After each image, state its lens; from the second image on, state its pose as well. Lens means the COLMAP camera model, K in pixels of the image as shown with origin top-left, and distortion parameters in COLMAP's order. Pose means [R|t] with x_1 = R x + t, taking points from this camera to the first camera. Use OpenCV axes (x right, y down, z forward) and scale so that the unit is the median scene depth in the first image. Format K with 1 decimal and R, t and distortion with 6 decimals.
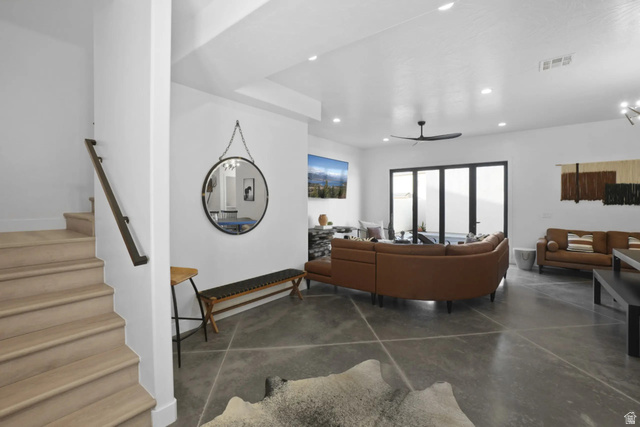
lens RADIAL K [[285.4, 0, 322.0], [0, 285.4, 204.8], [0, 0, 1]] dist [-0.041312, 0.011347]
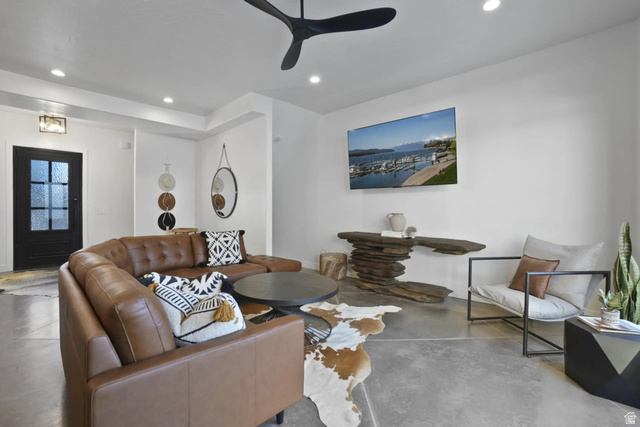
lens RADIAL K [[285.4, 0, 310.9], [0, 285.4, 217.1], [0, 0, 1]] dist [-0.041312, 0.011347]
pose [[-0.110158, 0.024448, -0.993613, 0.784193], [-0.016103, 0.999522, 0.026378, 0.033638], [0.993784, 0.018906, -0.109712, 1.086642]]
